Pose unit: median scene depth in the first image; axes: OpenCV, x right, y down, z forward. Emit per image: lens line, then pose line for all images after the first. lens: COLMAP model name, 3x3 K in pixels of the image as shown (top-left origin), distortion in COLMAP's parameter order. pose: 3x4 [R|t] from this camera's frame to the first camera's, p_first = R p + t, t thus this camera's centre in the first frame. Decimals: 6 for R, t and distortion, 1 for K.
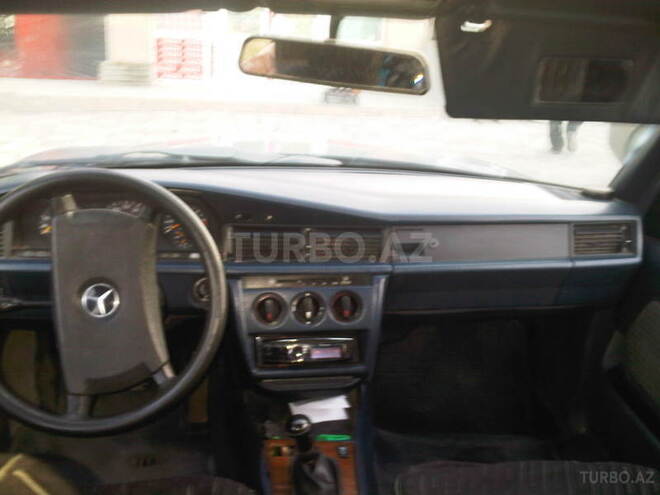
lens RADIAL K [[665.7, 0, 330.0], [0, 665.7, 247.5], [0, 0, 1]] dist [-0.007772, -0.150188]
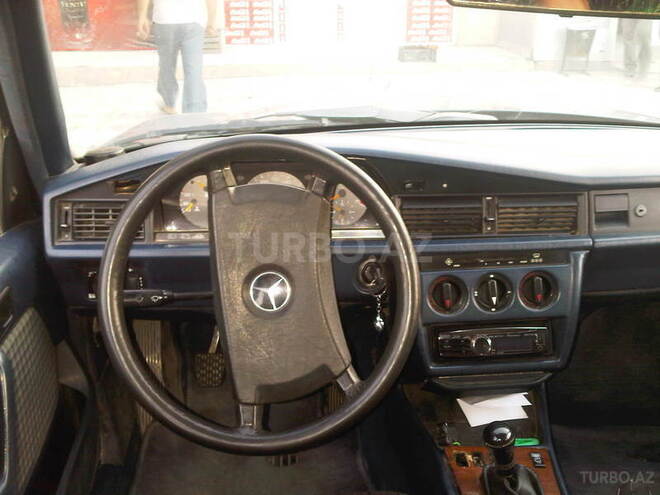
lens RADIAL K [[692.4, 0, 330.0], [0, 692.4, 247.5], [0, 0, 1]] dist [0.015331, -0.273793]
pose [[0.992300, -0.022953, -0.121709, -0.128704], [0.028872, 0.998473, 0.047093, -0.012160], [0.120443, -0.050244, 0.991448, 0.111154]]
